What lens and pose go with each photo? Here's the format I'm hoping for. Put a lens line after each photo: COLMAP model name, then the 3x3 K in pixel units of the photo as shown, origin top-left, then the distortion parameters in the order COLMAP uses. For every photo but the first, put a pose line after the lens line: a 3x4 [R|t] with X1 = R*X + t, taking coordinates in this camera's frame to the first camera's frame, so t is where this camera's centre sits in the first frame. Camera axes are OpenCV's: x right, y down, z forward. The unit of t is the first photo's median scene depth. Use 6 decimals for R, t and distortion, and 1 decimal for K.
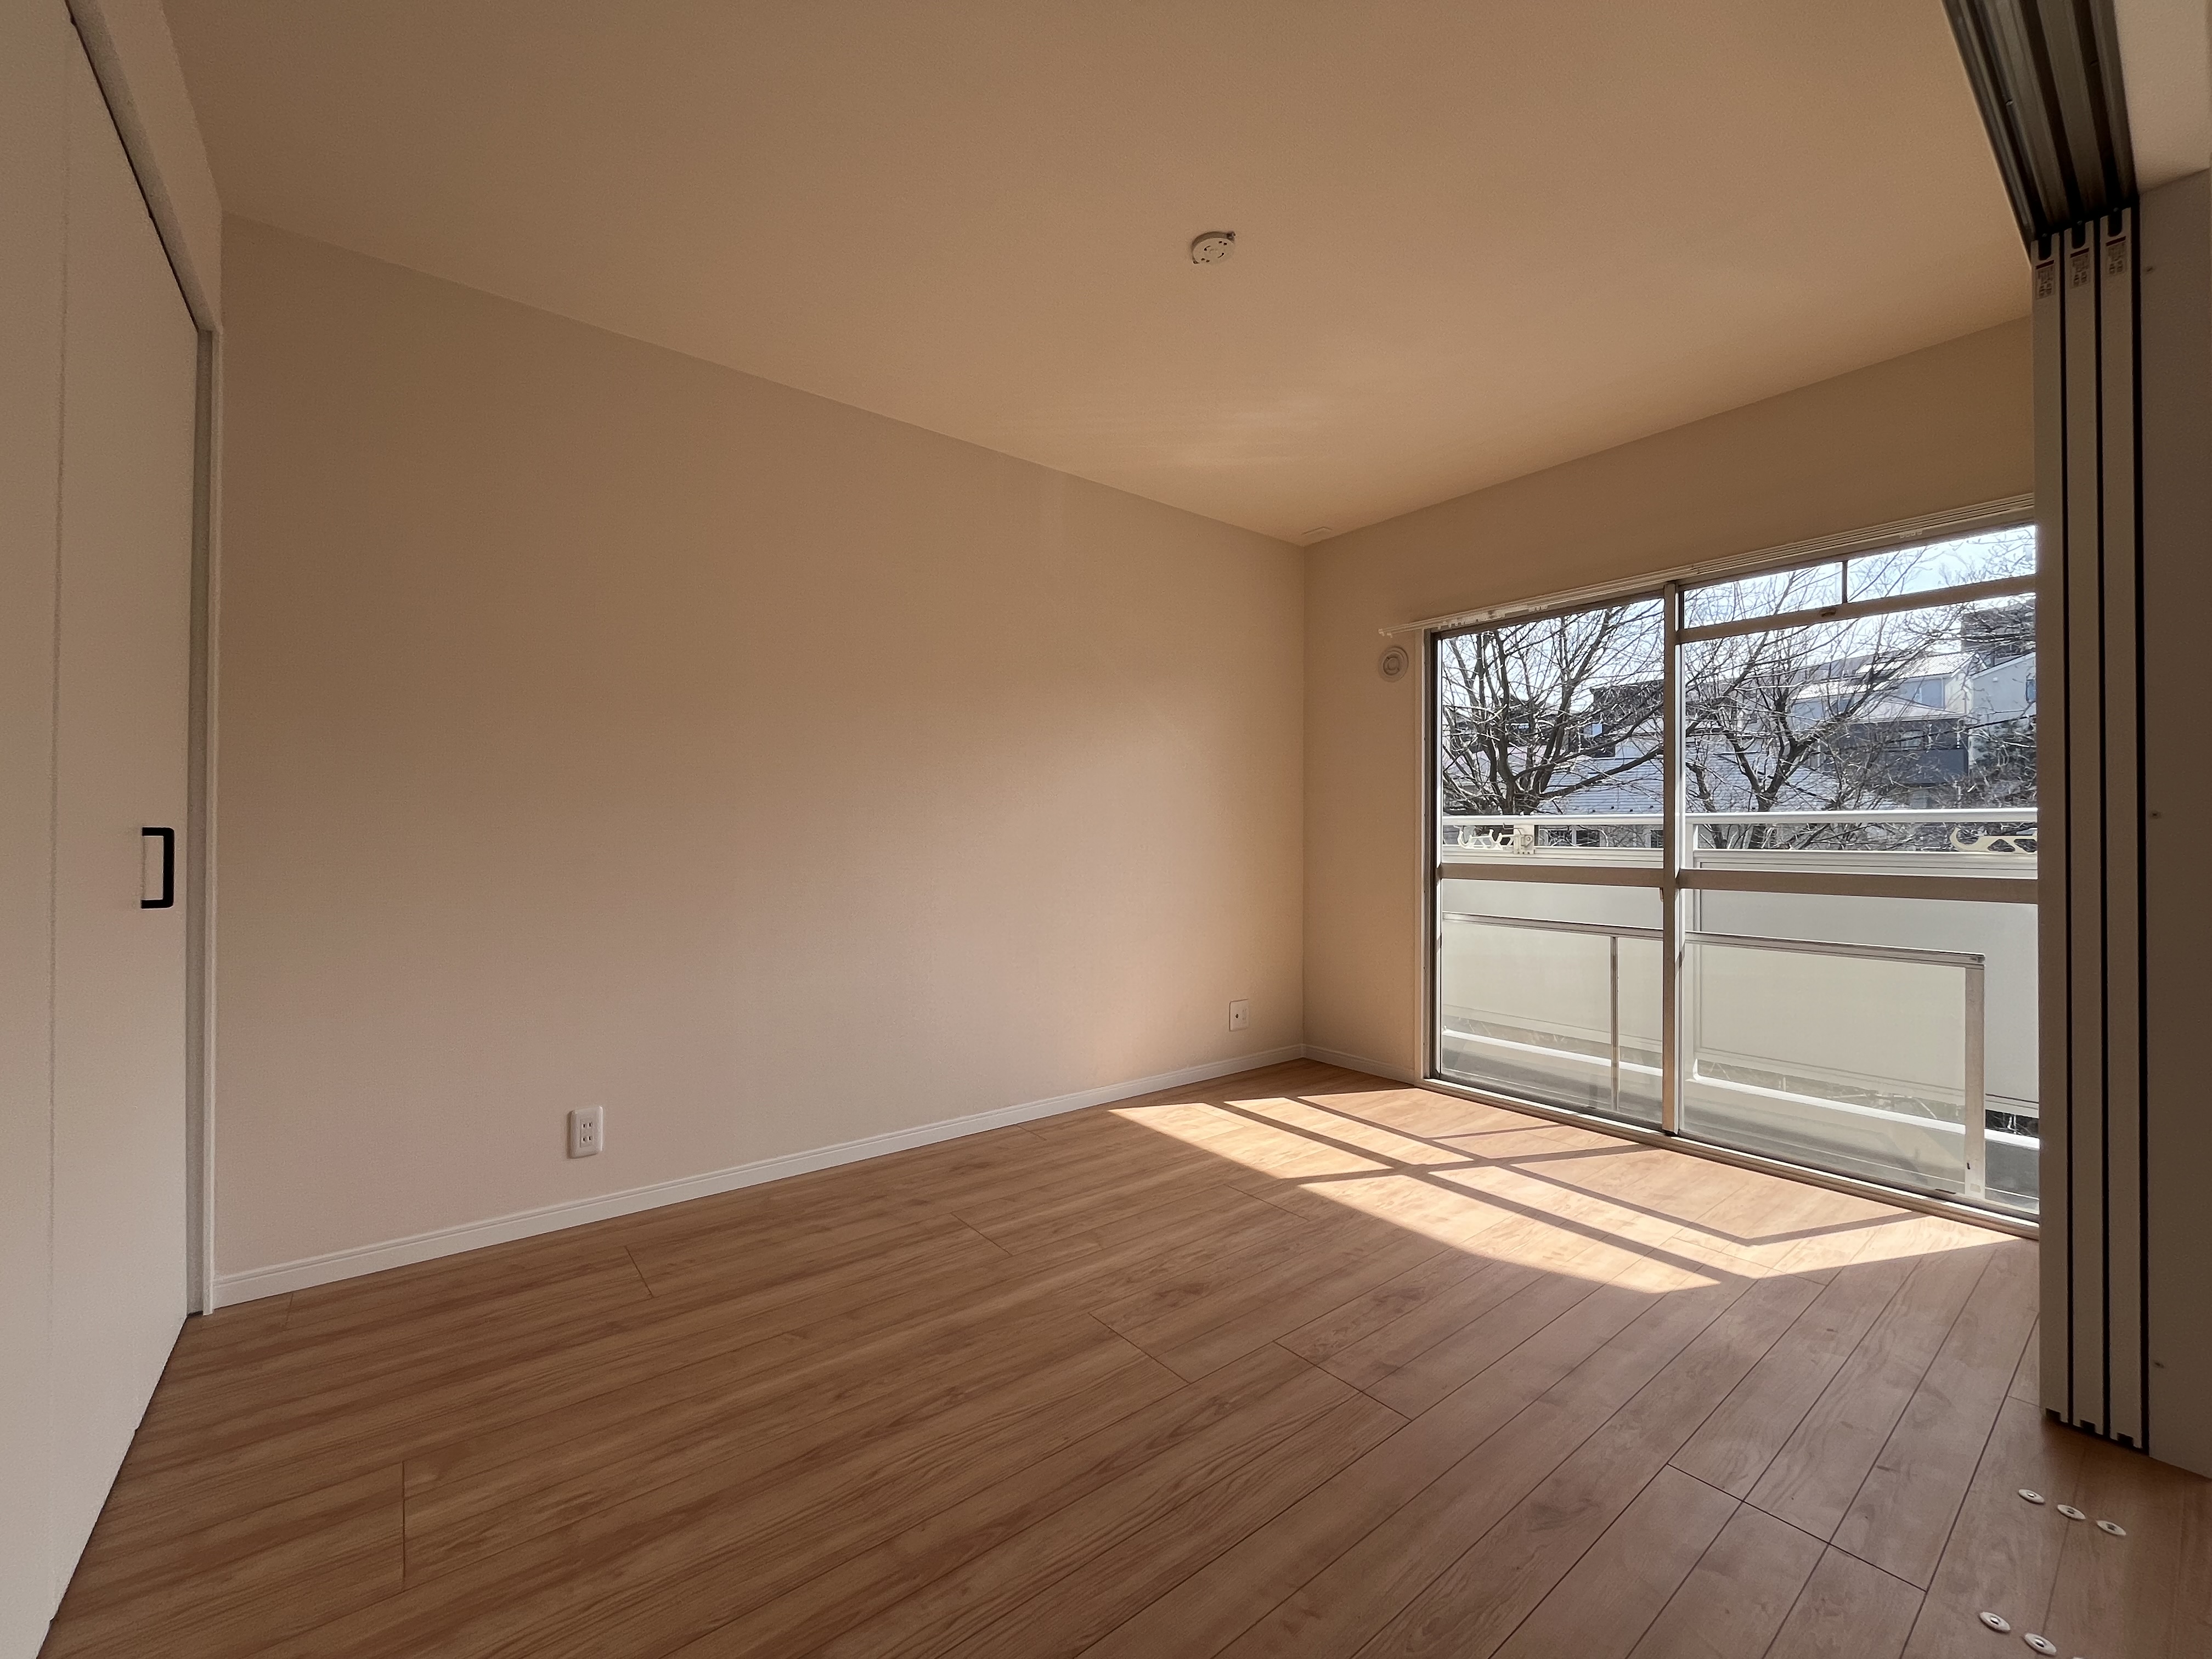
lens RADIAL K [[895.8, 0, 1137.1], [0, 895.8, 831.2], [0, 0, 1]] dist [-0.001067, -0.000042]
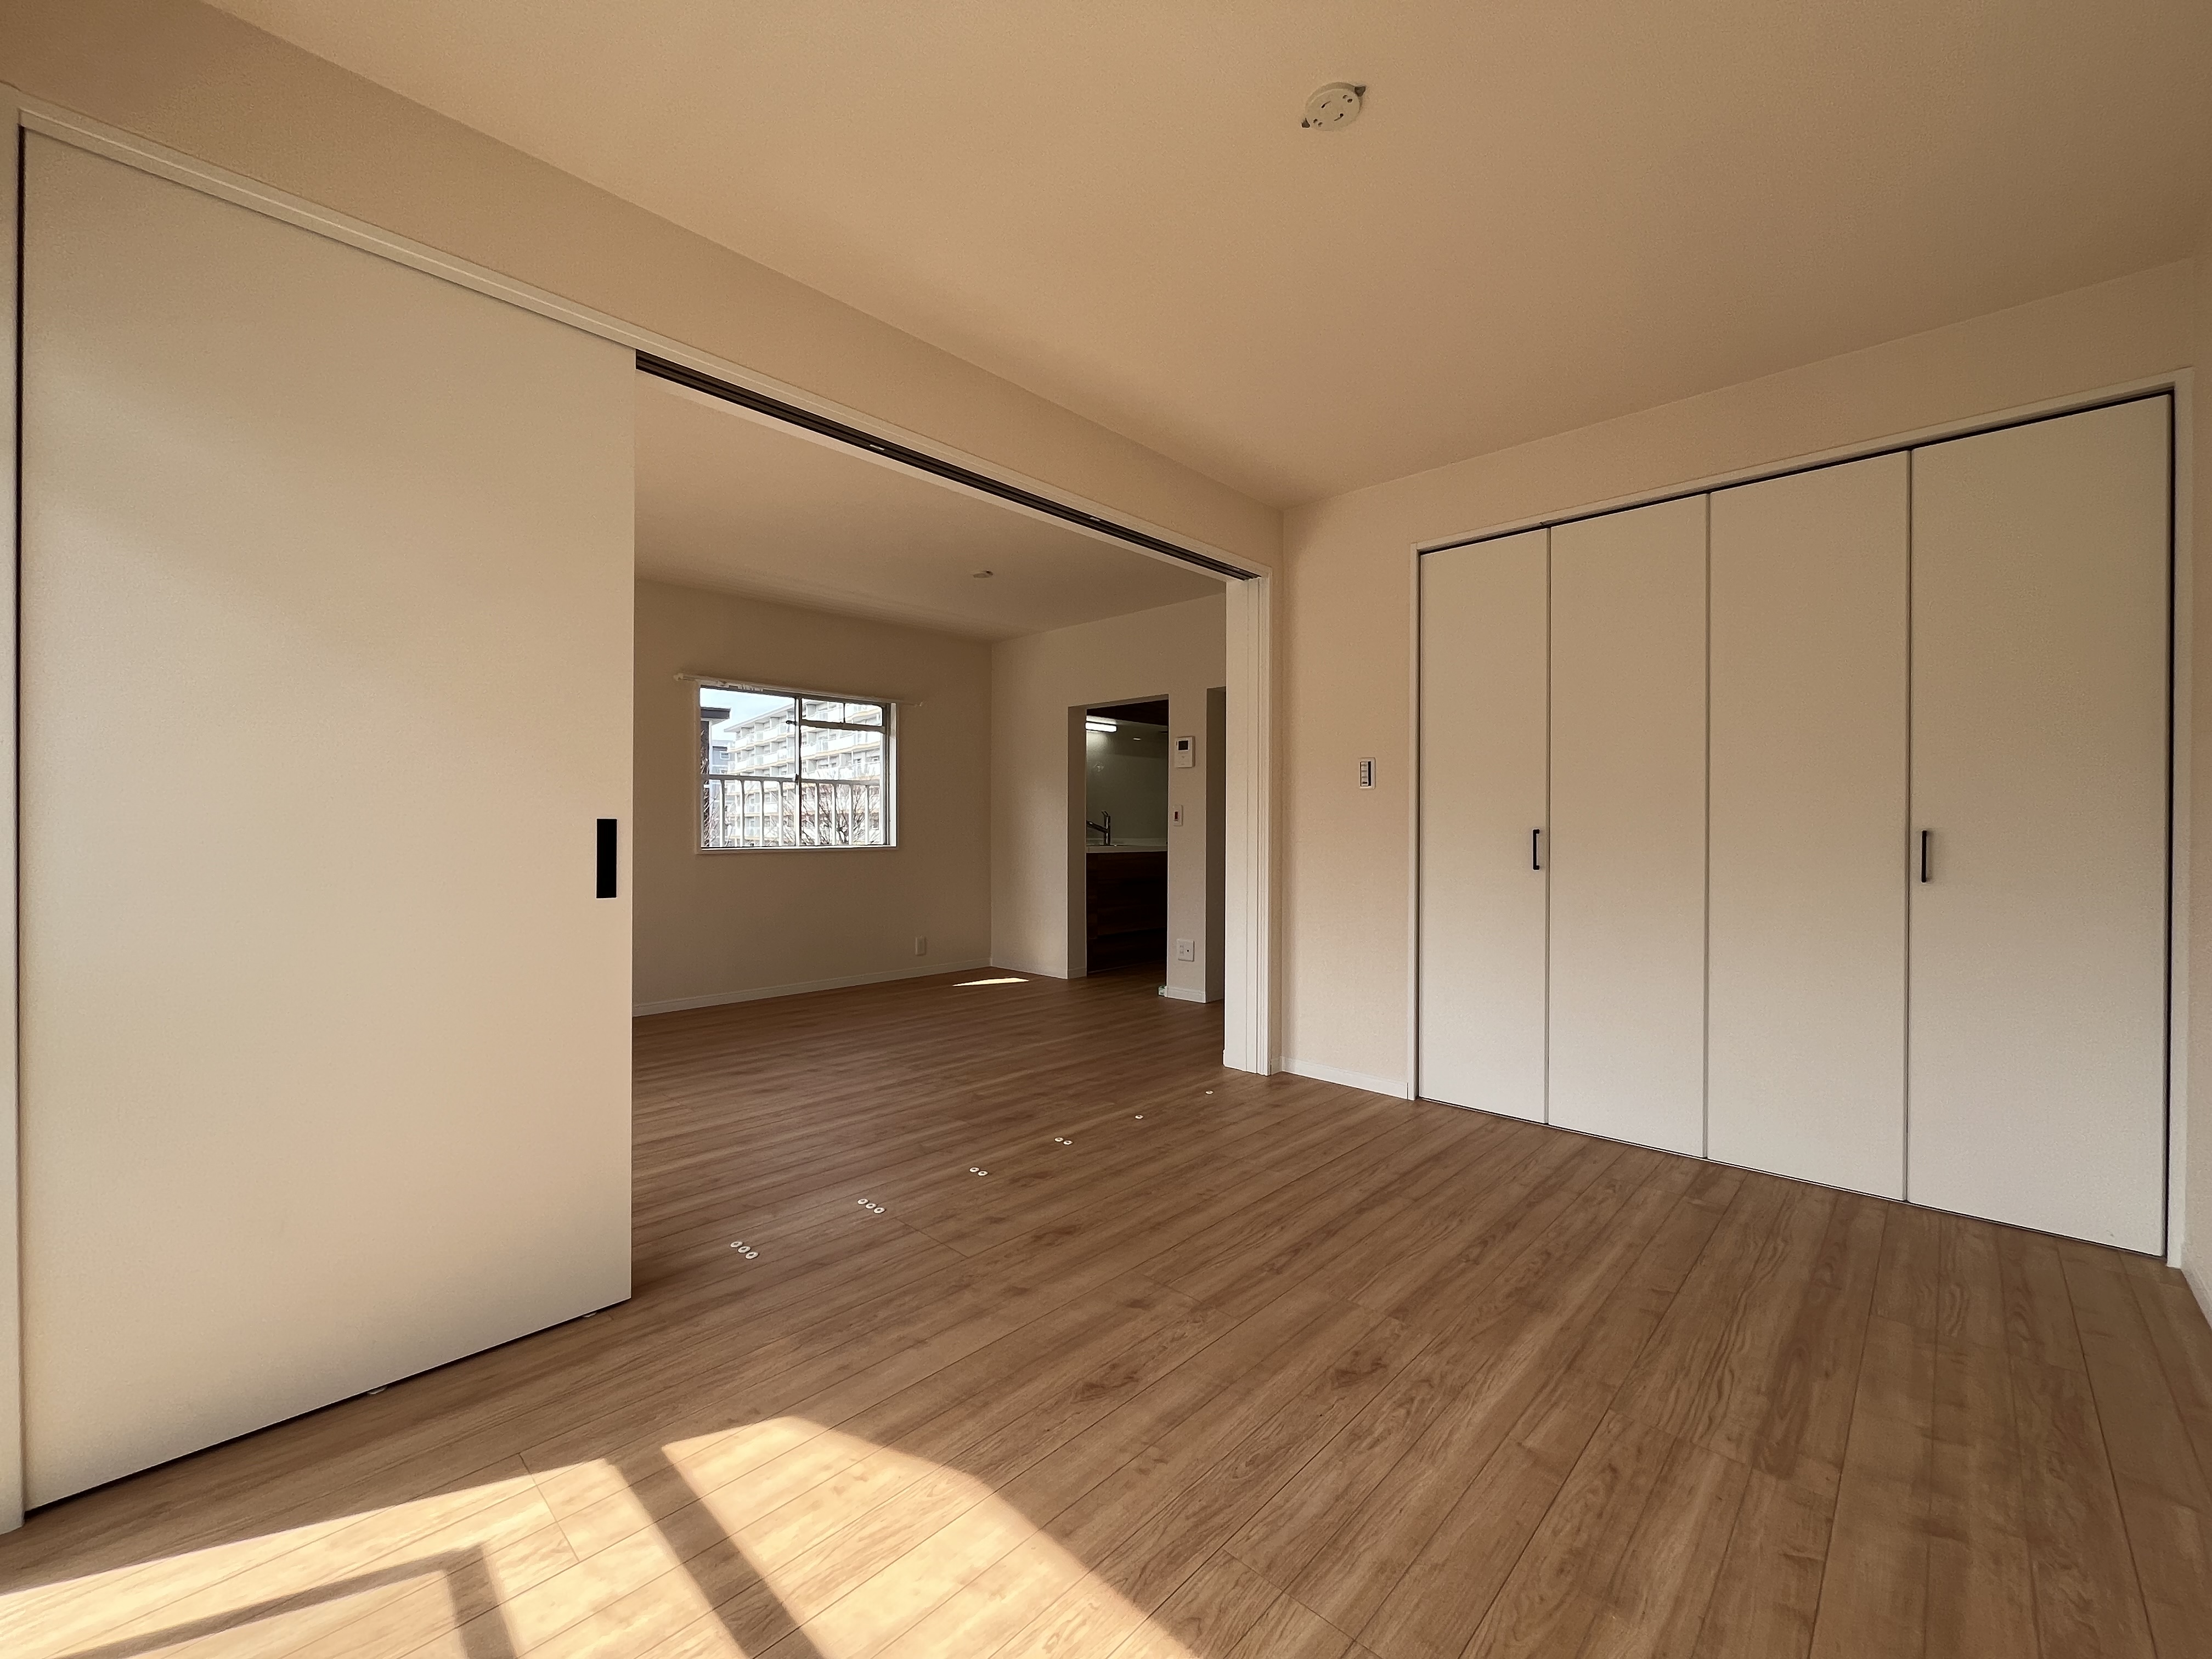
lens RADIAL K [[895.8, 0, 1137.1], [0, 895.8, 831.2], [0, 0, 1]] dist [-0.001067, -0.000042]
pose [[-0.990157, -0.004708, -0.139883, 0.388113], [-0.004439, 0.999988, -0.002234, 0.001117], [0.139891, -0.001591, -0.990166, 1.850694]]
